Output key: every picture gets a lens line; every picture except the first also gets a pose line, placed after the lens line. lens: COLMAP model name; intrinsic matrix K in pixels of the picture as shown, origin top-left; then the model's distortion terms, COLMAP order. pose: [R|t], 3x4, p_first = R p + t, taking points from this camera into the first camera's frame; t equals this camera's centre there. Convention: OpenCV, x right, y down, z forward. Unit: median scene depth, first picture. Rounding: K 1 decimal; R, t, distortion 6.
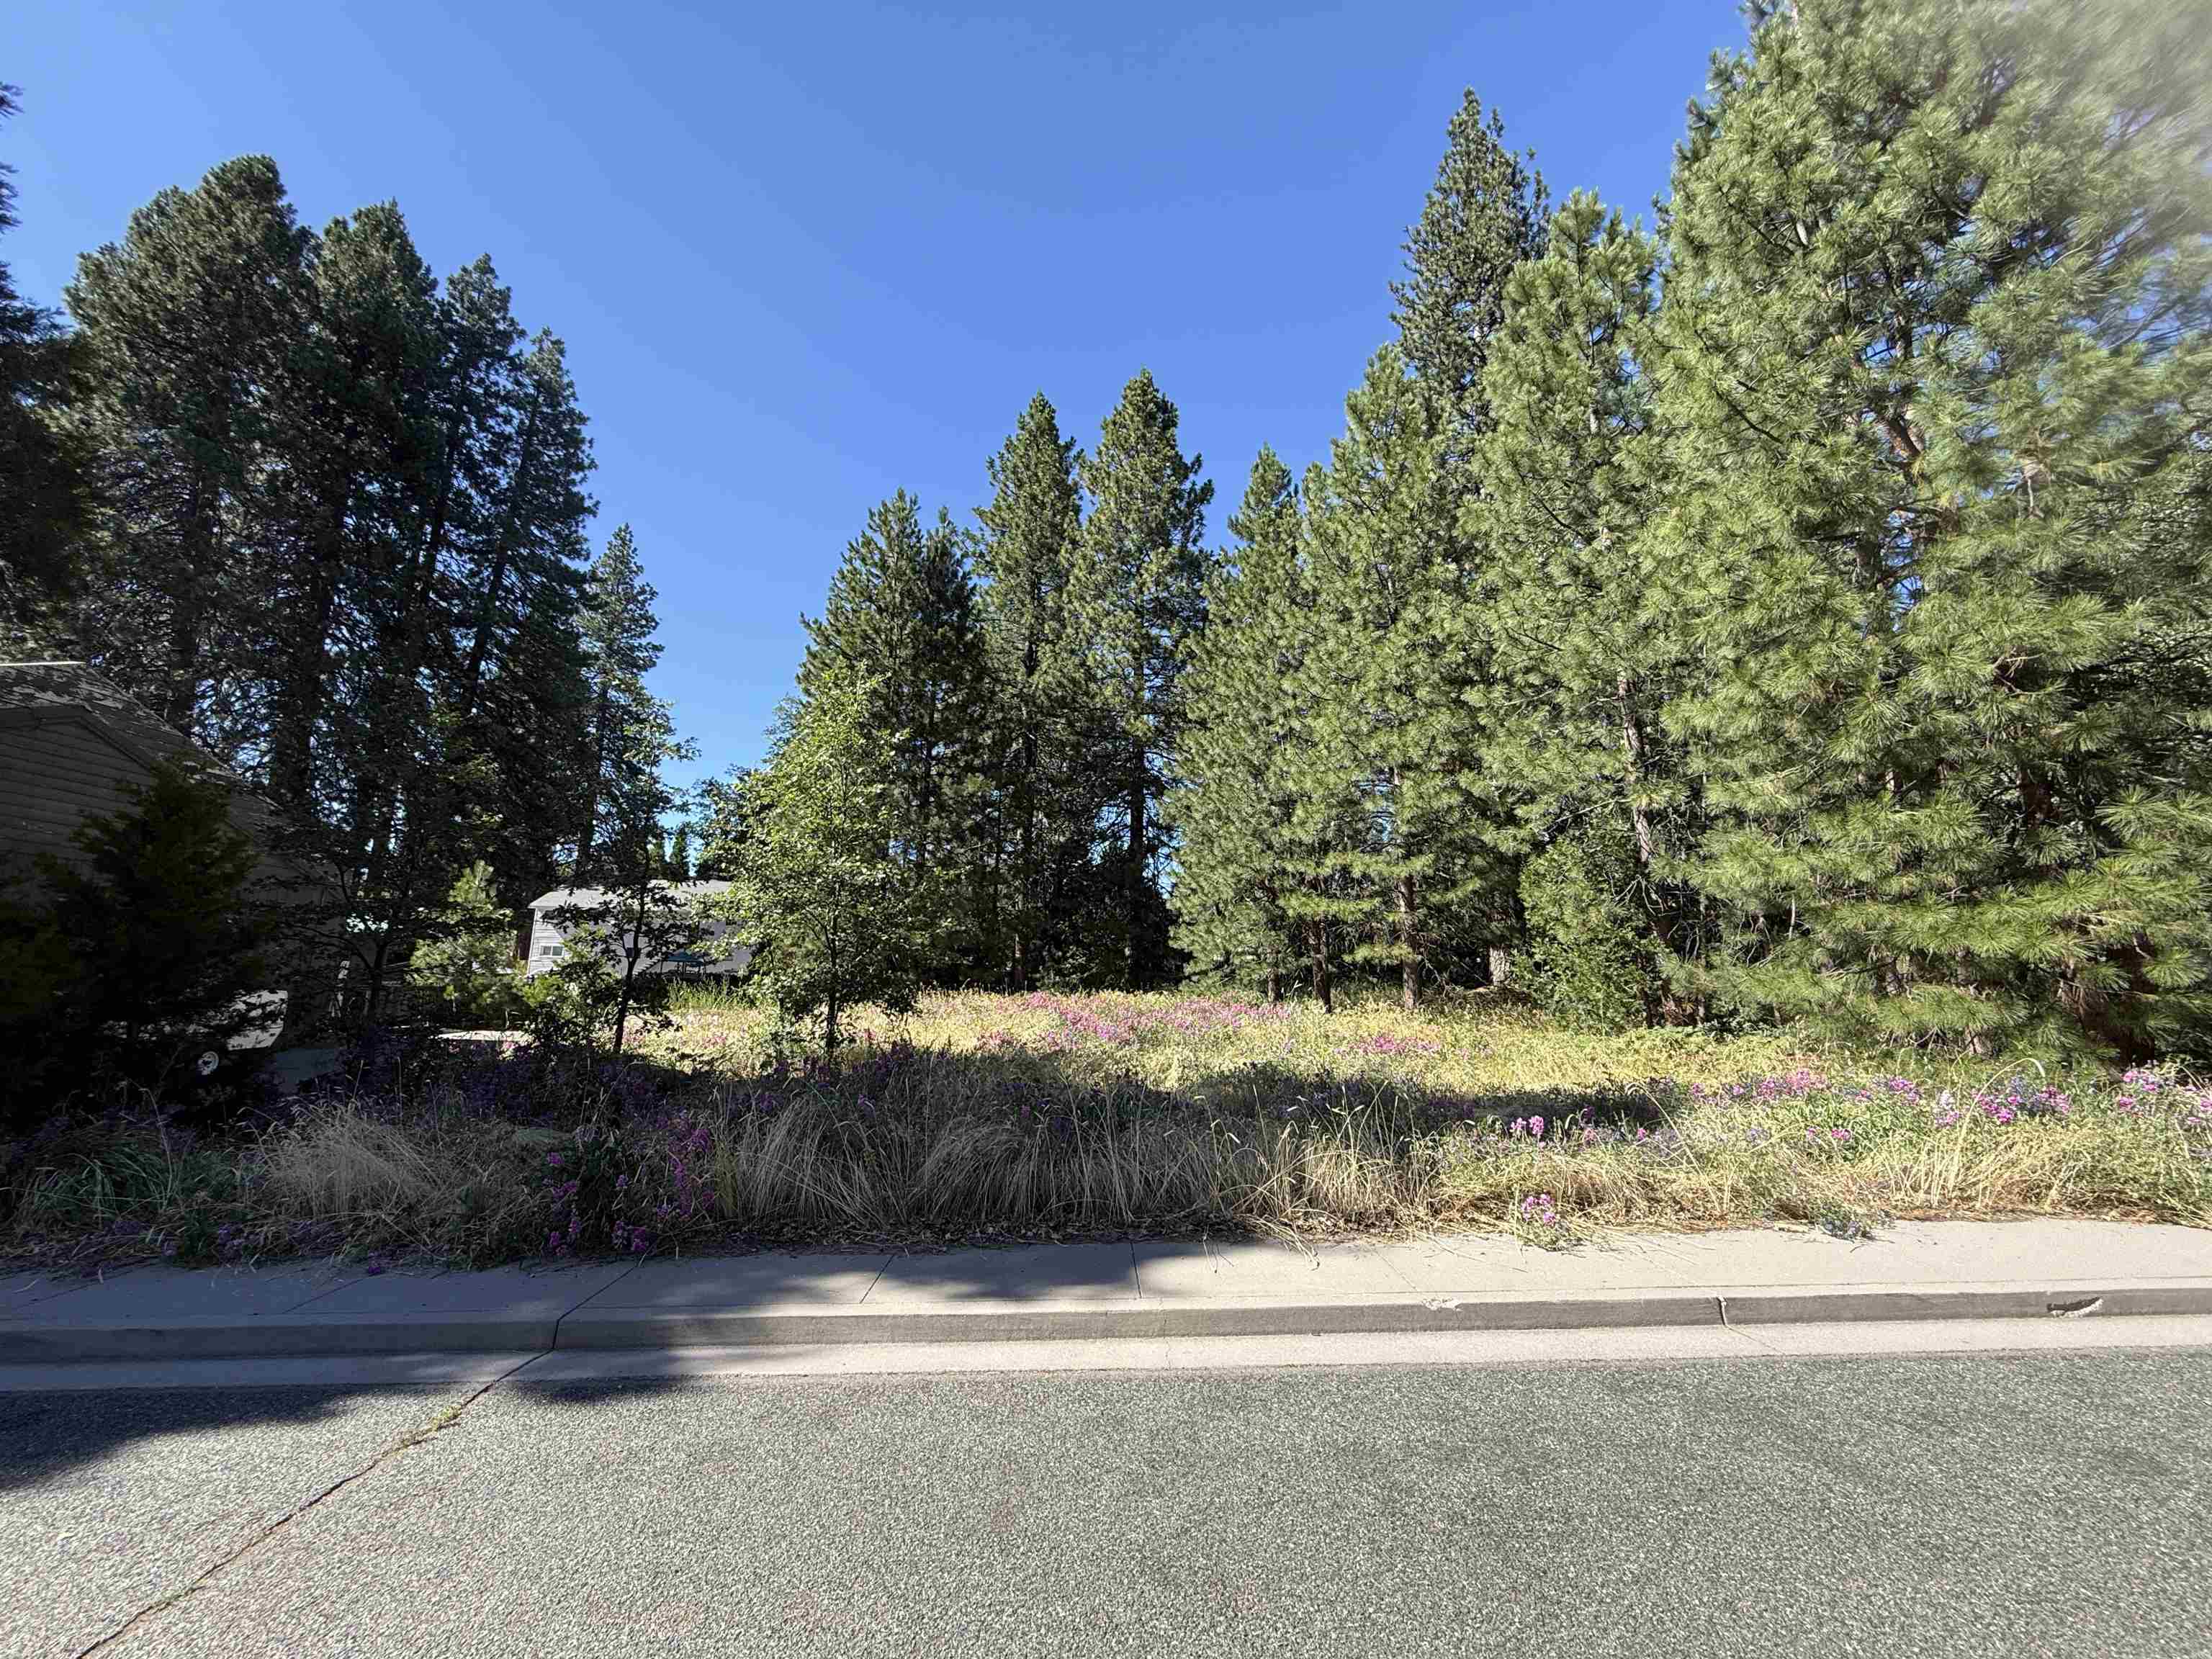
lens RADIAL K [[880.9, 0, 1106.0], [0, 880.9, 831.5], [0, 0, 1]] dist [-0.000774, 0.000284]
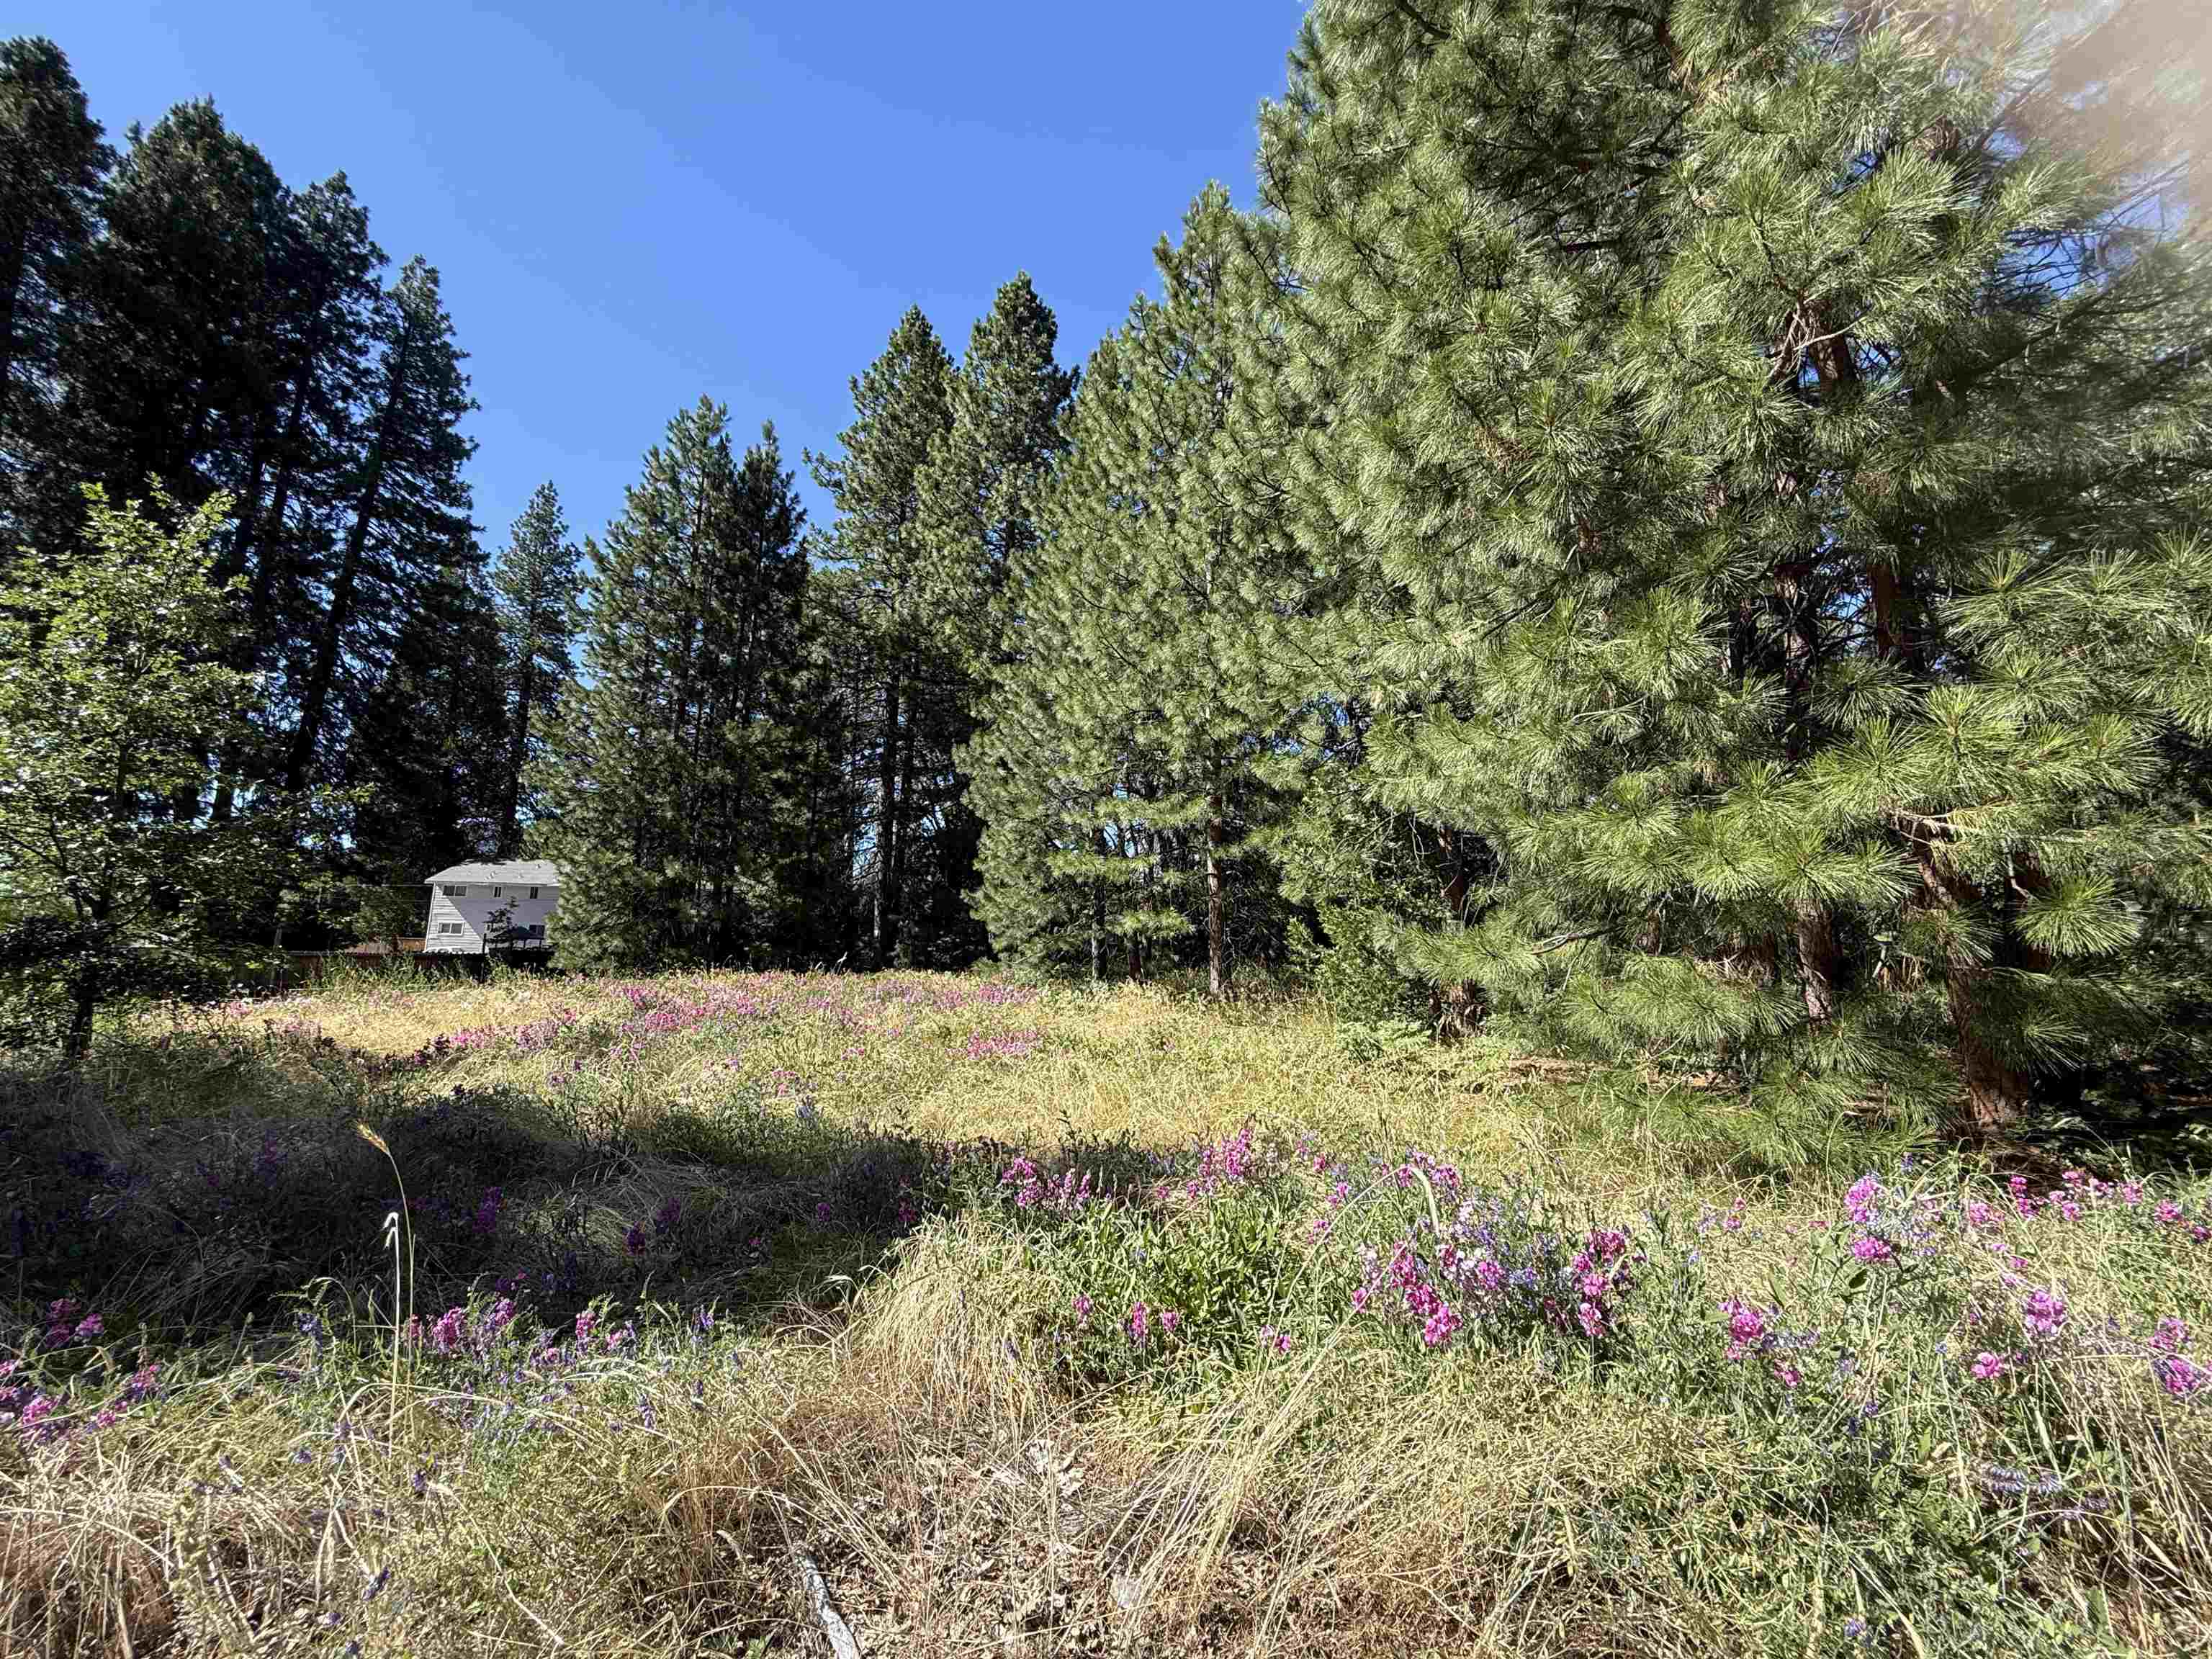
lens RADIAL K [[880.9, 0, 1105.8], [0, 880.9, 828.6], [0, 0, 1]] dist [-0.000774, 0.000284]
pose [[0.999888, 0.001595, -0.014913, 0.149433], [-0.001356, 0.999871, 0.016024, 0.021518], [0.014937, -0.016002, 0.999760, 0.110844]]
